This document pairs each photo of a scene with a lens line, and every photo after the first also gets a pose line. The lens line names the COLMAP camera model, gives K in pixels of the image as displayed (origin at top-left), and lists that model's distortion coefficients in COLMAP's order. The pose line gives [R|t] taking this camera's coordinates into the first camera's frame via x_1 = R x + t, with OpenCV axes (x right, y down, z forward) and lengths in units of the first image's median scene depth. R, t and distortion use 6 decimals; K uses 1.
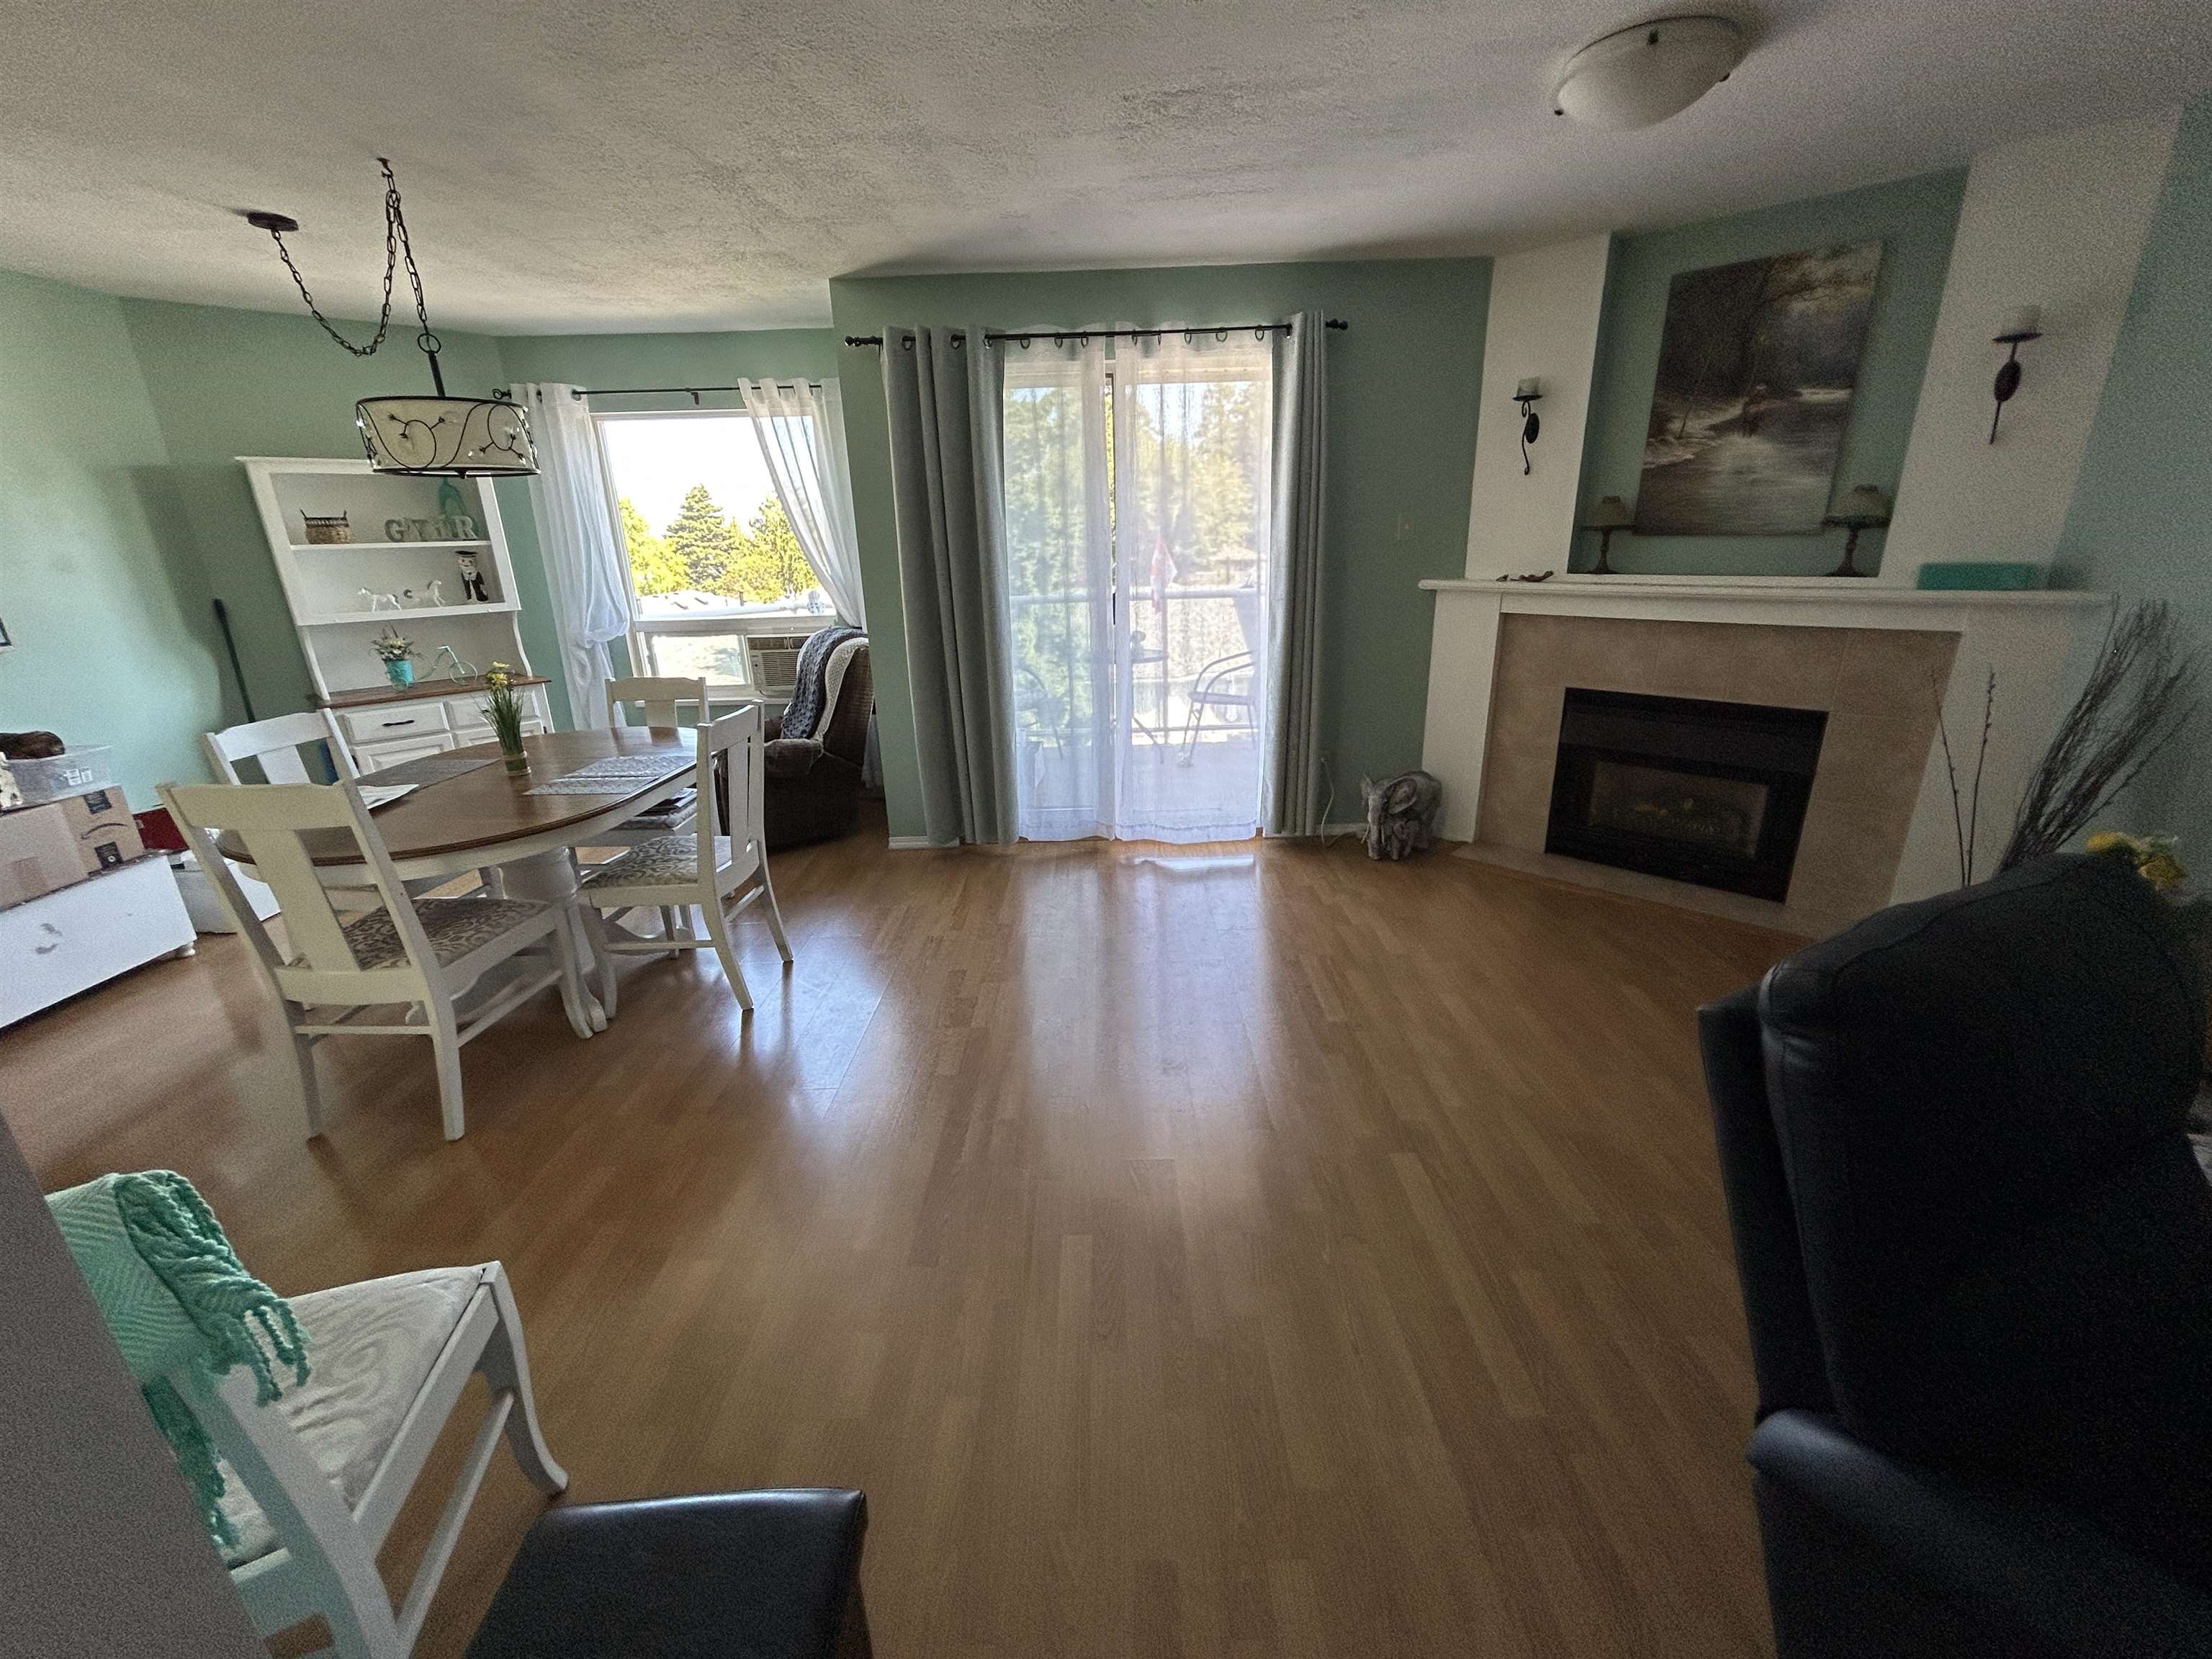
lens RADIAL K [[898.0, 0, 1106.0], [0, 898.0, 829.5], [0, 0, 1]] dist [-0.000701, -0.000117]
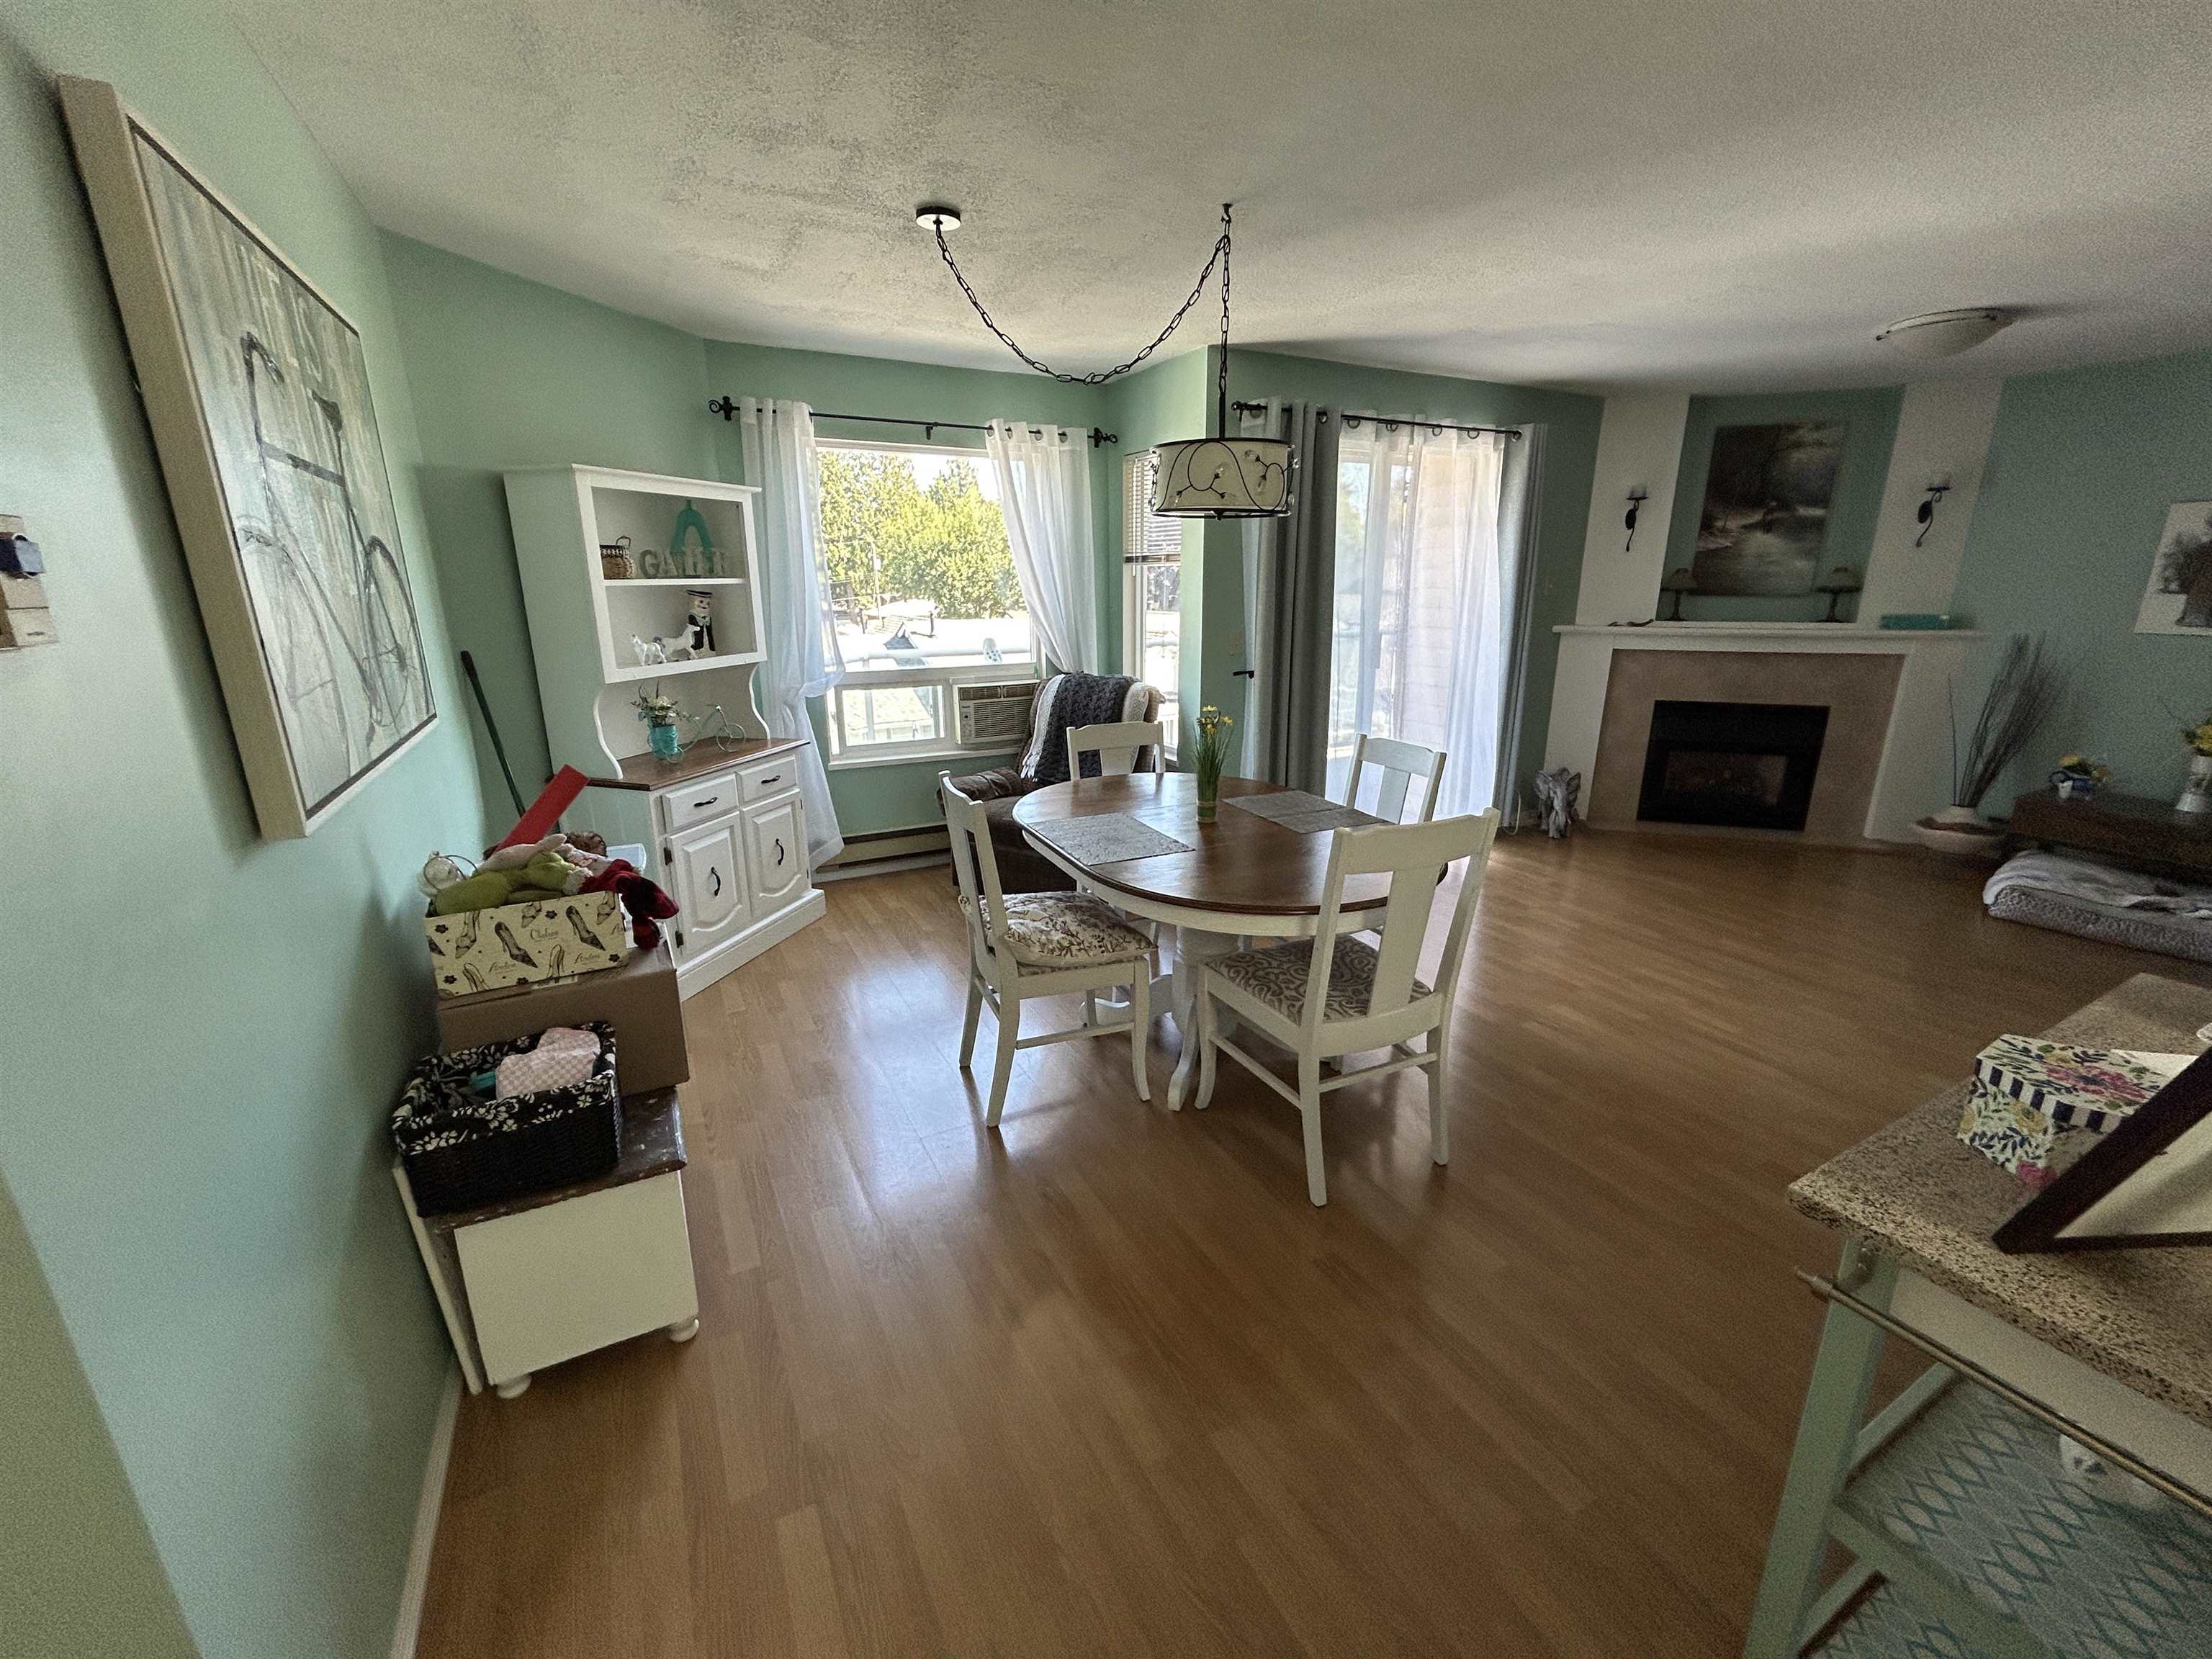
lens RADIAL K [[899.6, 0, 1109.7], [0, 899.6, 828.1], [0, 0, 1]] dist [-0.003666, 0.001528]
pose [[0.885372, -0.102114, 0.453529, -0.974639], [0.127010, 0.991594, -0.024685, -0.035528], [-0.447196, 0.079458, 0.890899, 0.151710]]
